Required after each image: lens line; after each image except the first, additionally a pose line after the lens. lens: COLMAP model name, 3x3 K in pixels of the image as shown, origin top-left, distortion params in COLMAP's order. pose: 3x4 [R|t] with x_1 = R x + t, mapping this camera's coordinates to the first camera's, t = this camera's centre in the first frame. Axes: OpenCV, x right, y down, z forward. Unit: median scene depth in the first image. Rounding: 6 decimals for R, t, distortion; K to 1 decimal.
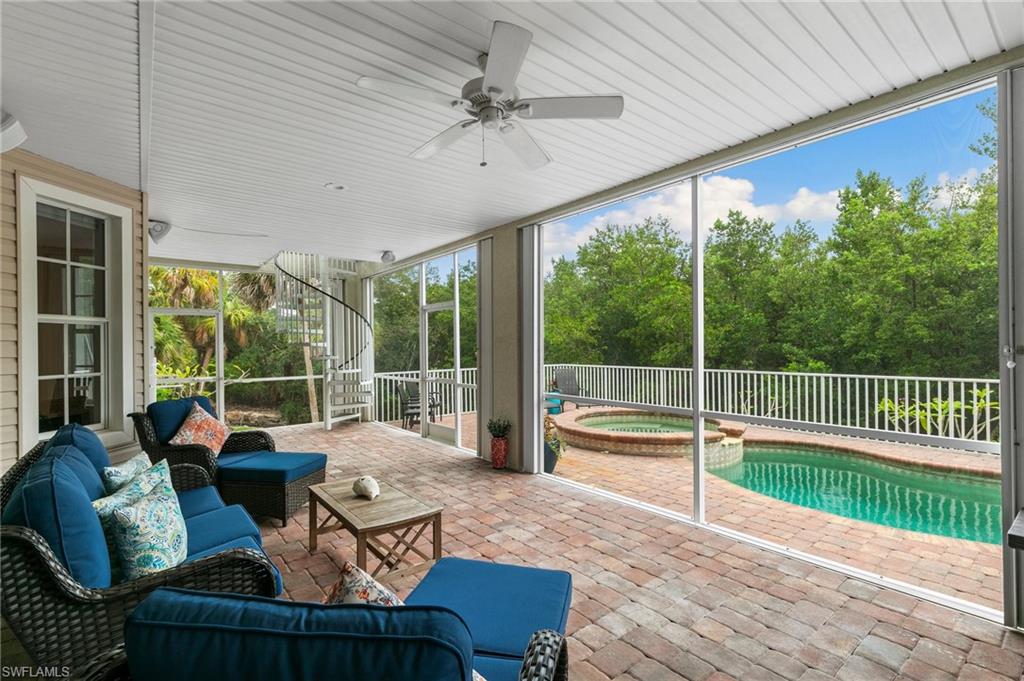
lens RADIAL K [[461.8, 0, 507.2], [0, 461.8, 342.8], [0, 0, 1]] dist [0.004165, -0.000236]
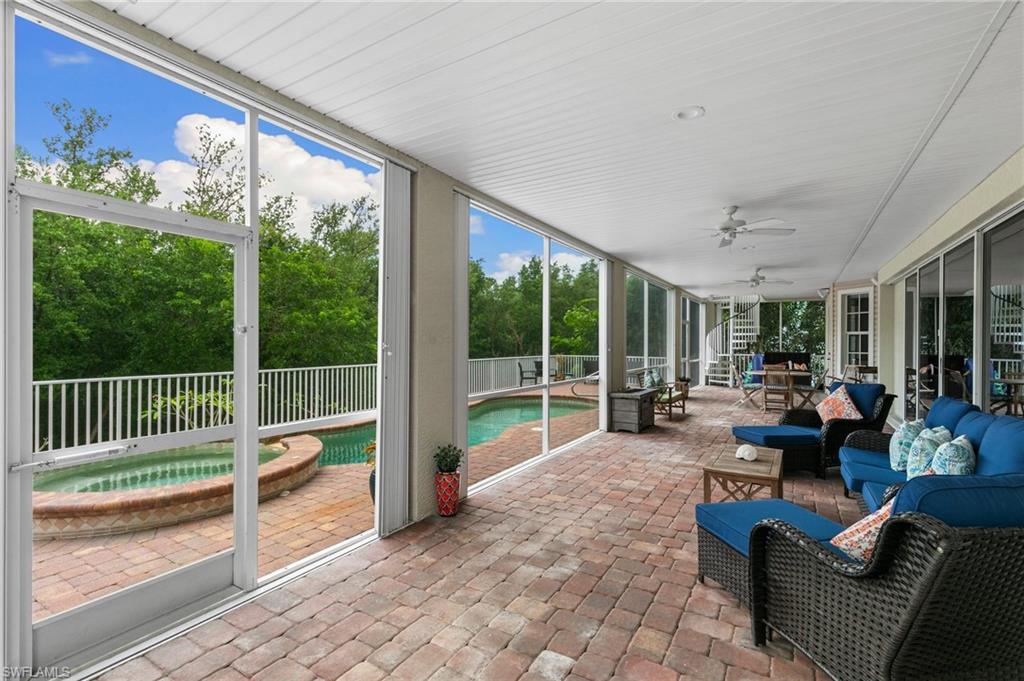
lens RADIAL K [[461.8, 0, 508.8], [0, 461.8, 339.7], [0, 0, 1]] dist [0.004165, -0.000236]
pose [[-0.328896, 0.009175, 0.944321, -0.797286], [0.000941, 0.999955, -0.009387, 0.007675], [-0.944366, -0.002199, -0.328890, 1.259161]]
